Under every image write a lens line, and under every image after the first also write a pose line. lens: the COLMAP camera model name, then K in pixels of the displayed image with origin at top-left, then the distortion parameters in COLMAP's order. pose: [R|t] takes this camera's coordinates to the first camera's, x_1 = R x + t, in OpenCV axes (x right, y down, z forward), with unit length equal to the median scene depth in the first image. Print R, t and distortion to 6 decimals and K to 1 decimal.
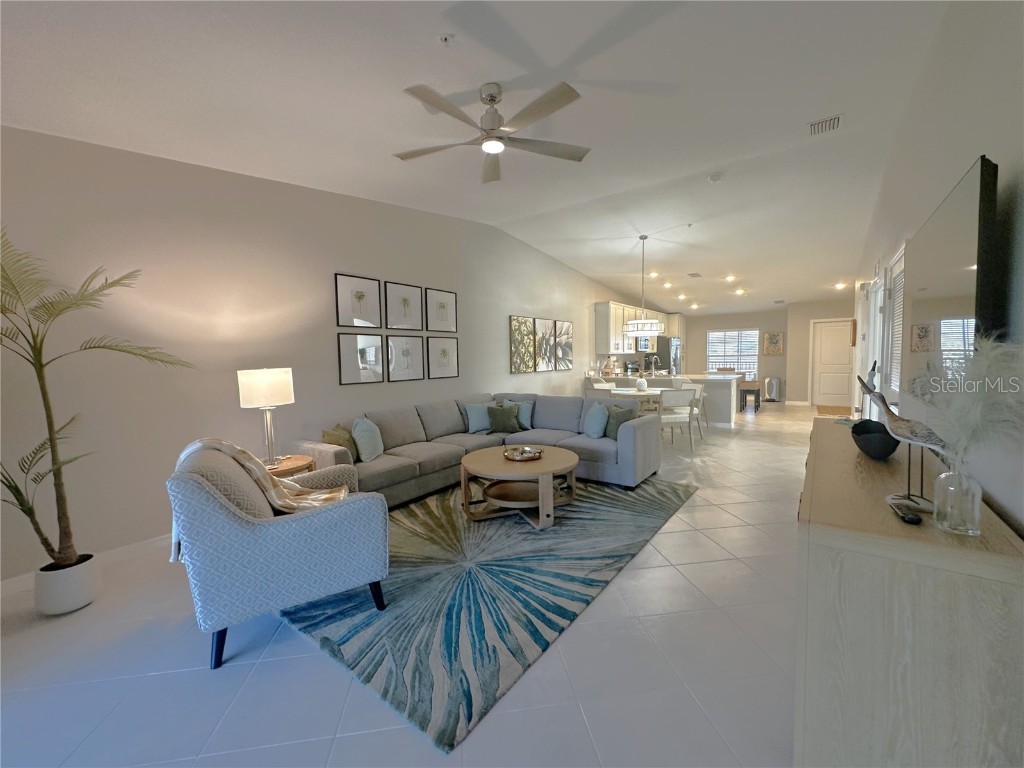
lens RADIAL K [[417.4, 0, 512.0], [0, 417.4, 384.0], [0, 0, 1]] dist [-0.001044, -0.000274]
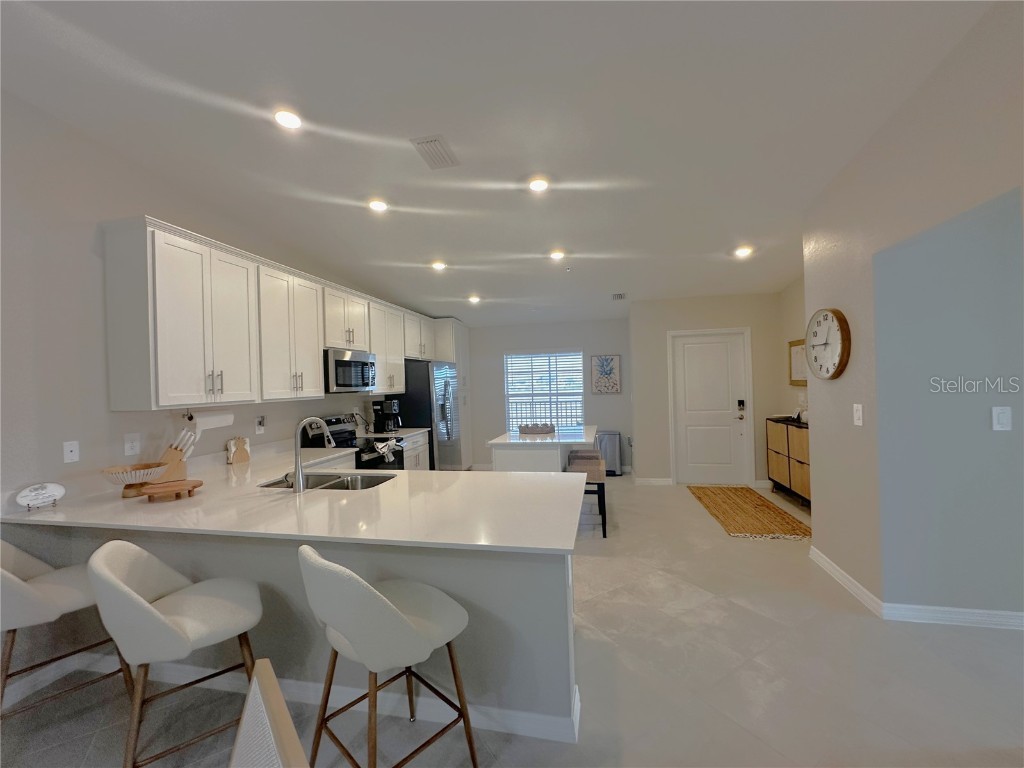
lens RADIAL K [[417.4, 0, 512.0], [0, 417.4, 384.0], [0, 0, 1]] dist [-0.001044, -0.000274]
pose [[0.911561, -0.007510, 0.411097, 0.263979], [0.041623, 0.996382, -0.074093, -0.045327], [-0.409053, 0.084651, 0.908576, 0.519548]]
